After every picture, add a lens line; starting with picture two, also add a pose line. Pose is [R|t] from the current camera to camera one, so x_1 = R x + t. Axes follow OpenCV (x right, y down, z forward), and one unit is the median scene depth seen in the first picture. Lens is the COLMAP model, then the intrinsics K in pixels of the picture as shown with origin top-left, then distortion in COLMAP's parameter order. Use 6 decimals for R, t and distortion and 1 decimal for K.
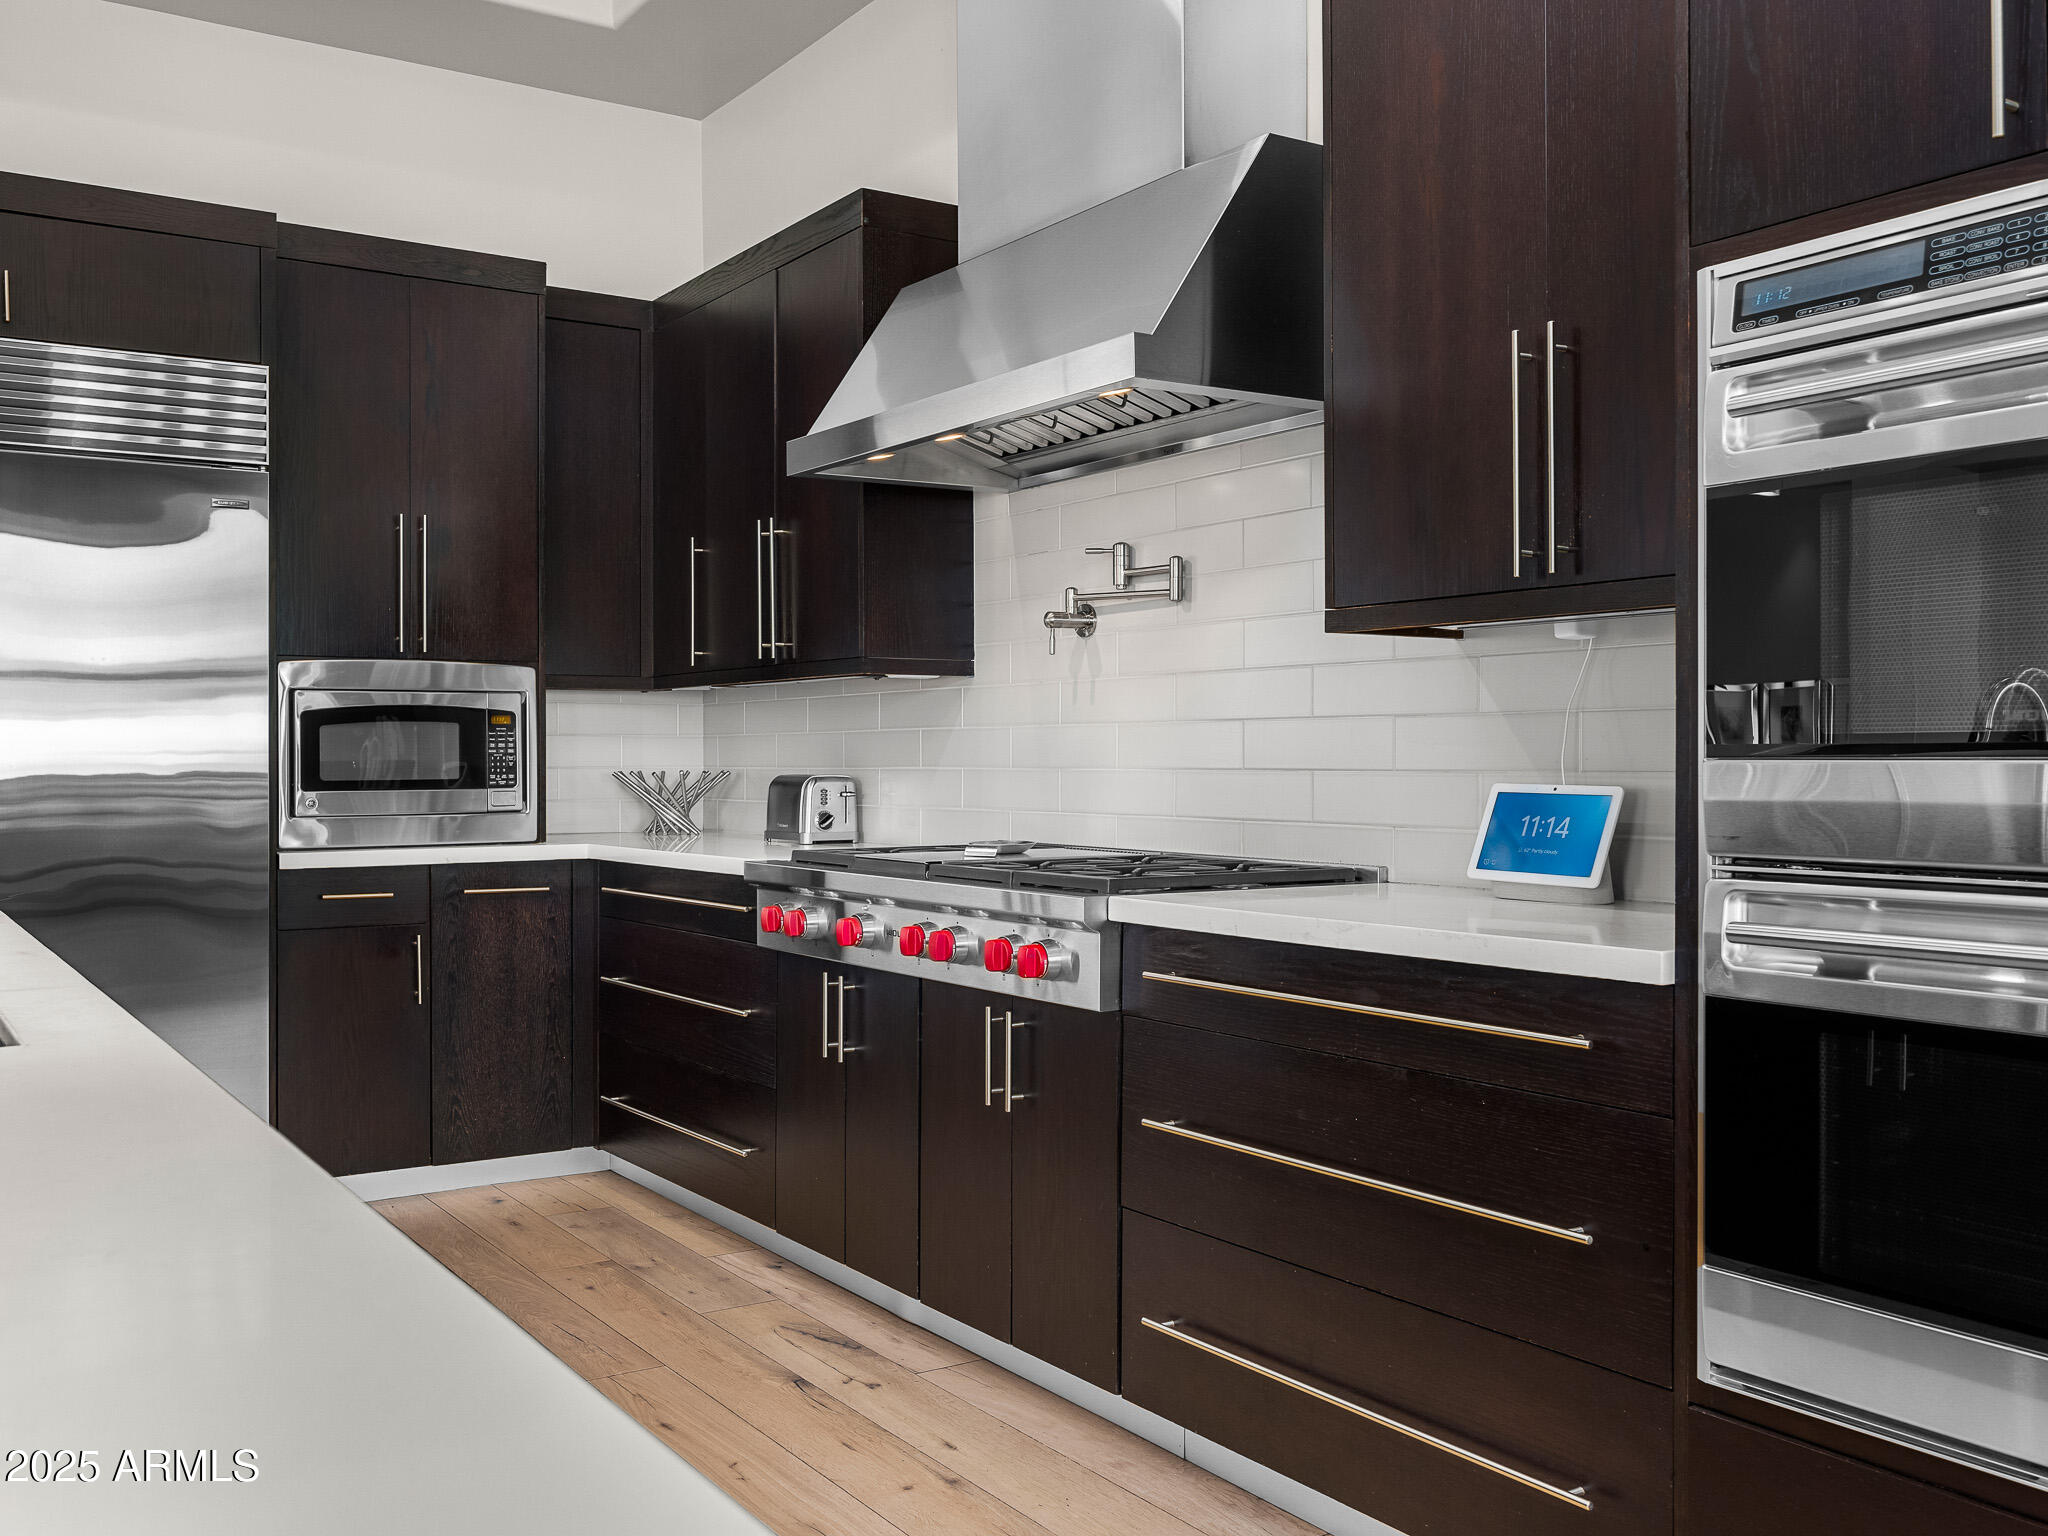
lens RADIAL K [[1811.0, 0, 933.3], [0, 1811.0, 765.5], [0, 0, 1]] dist [0.002658, 0.000888]
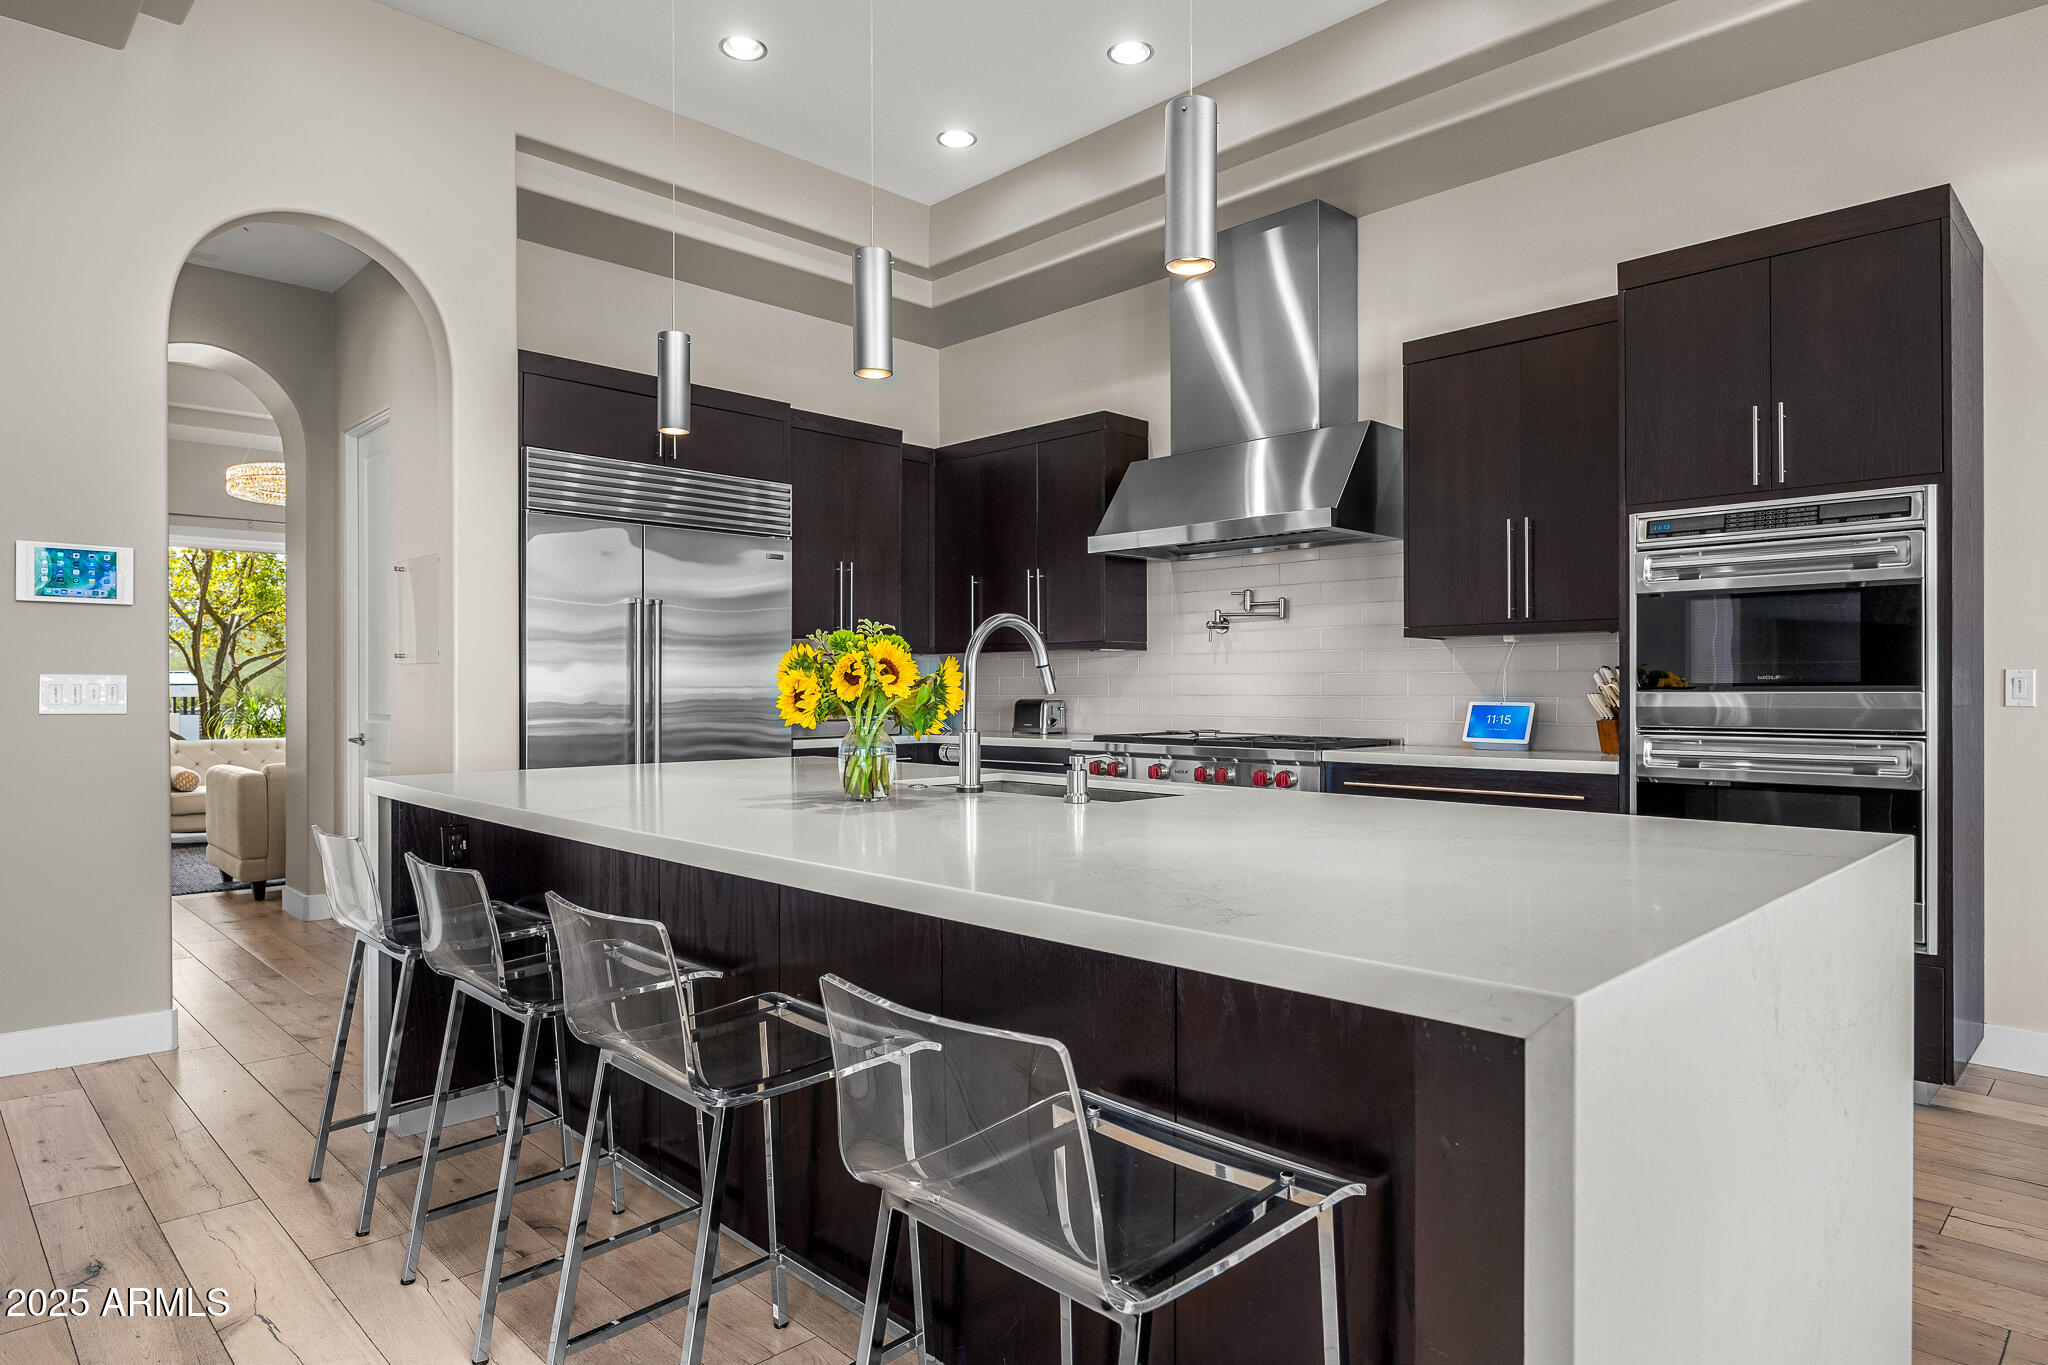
lens RADIAL K [[1173.8, 0, 995.5], [0, 1173.8, 688.2], [0, 0, 1]] dist [0.006448, 0.000571]
pose [[0.978997, 0.002286, 0.203862, -0.457485], [-0.001239, 0.999985, -0.005264, 0.000440], [-0.203871, 0.004900, 0.978985, -0.285449]]
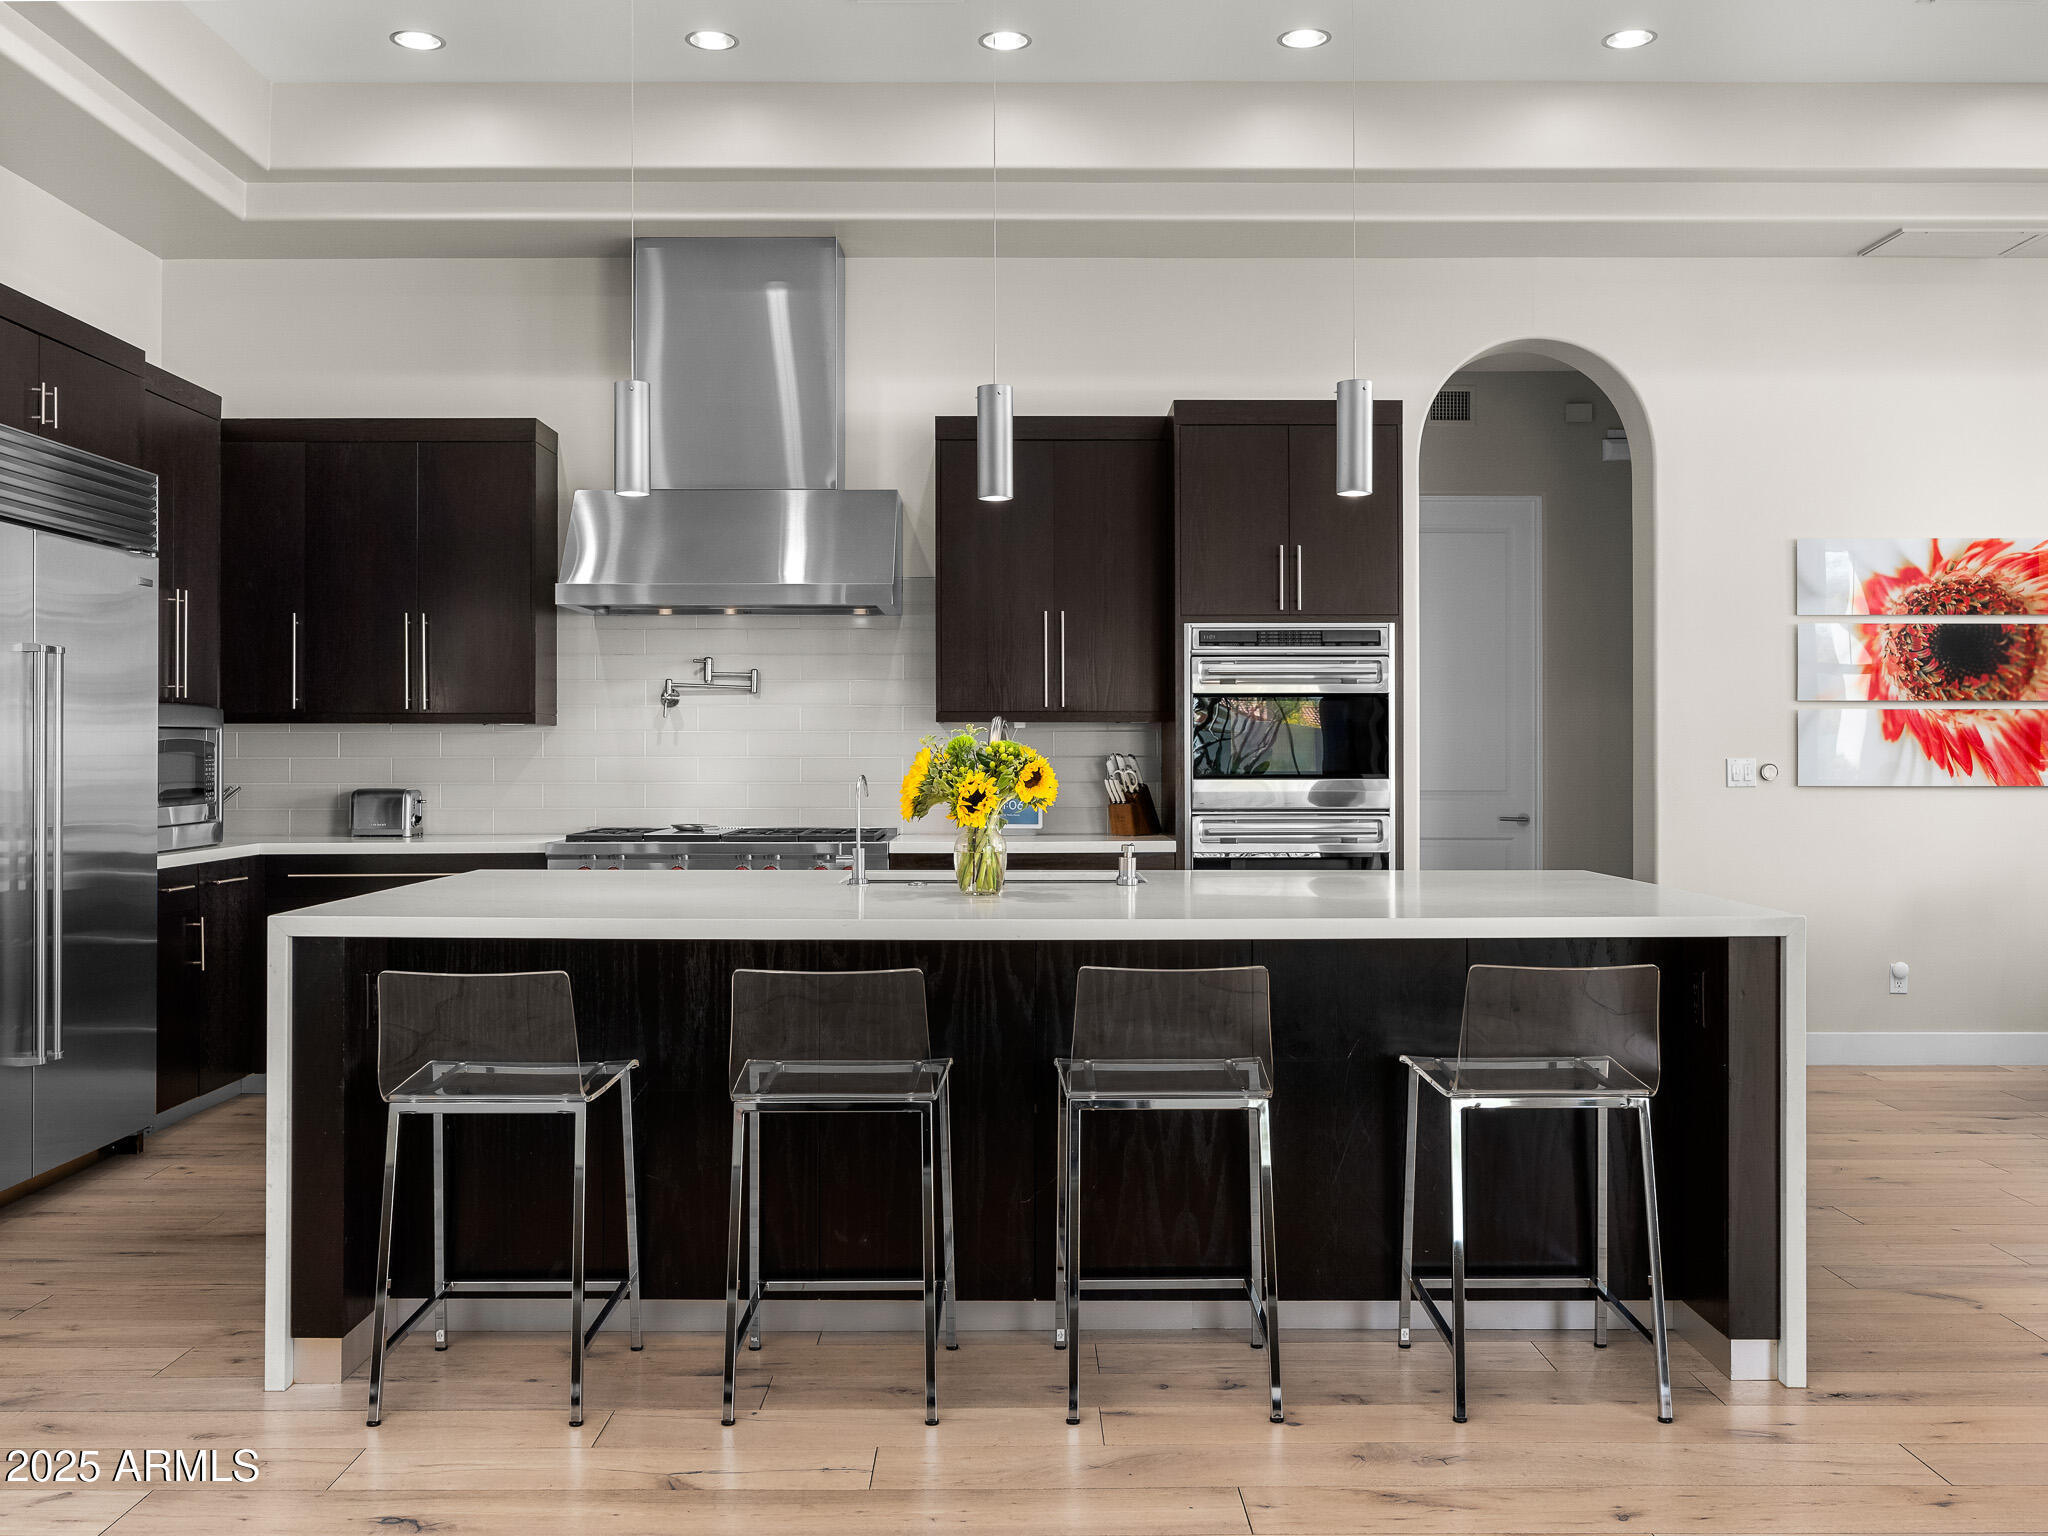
lens RADIAL K [[1700.7, 0, 1024.0], [0, 1700.7, 768.0], [0, 0, 1]] dist [-0.009676, 0.001034]
pose [[0.525194, -0.006319, 0.850959, -1.150194], [0.002505, 0.999980, 0.005879, -0.021230], [-0.850979, -0.000956, 0.525199, -0.159317]]
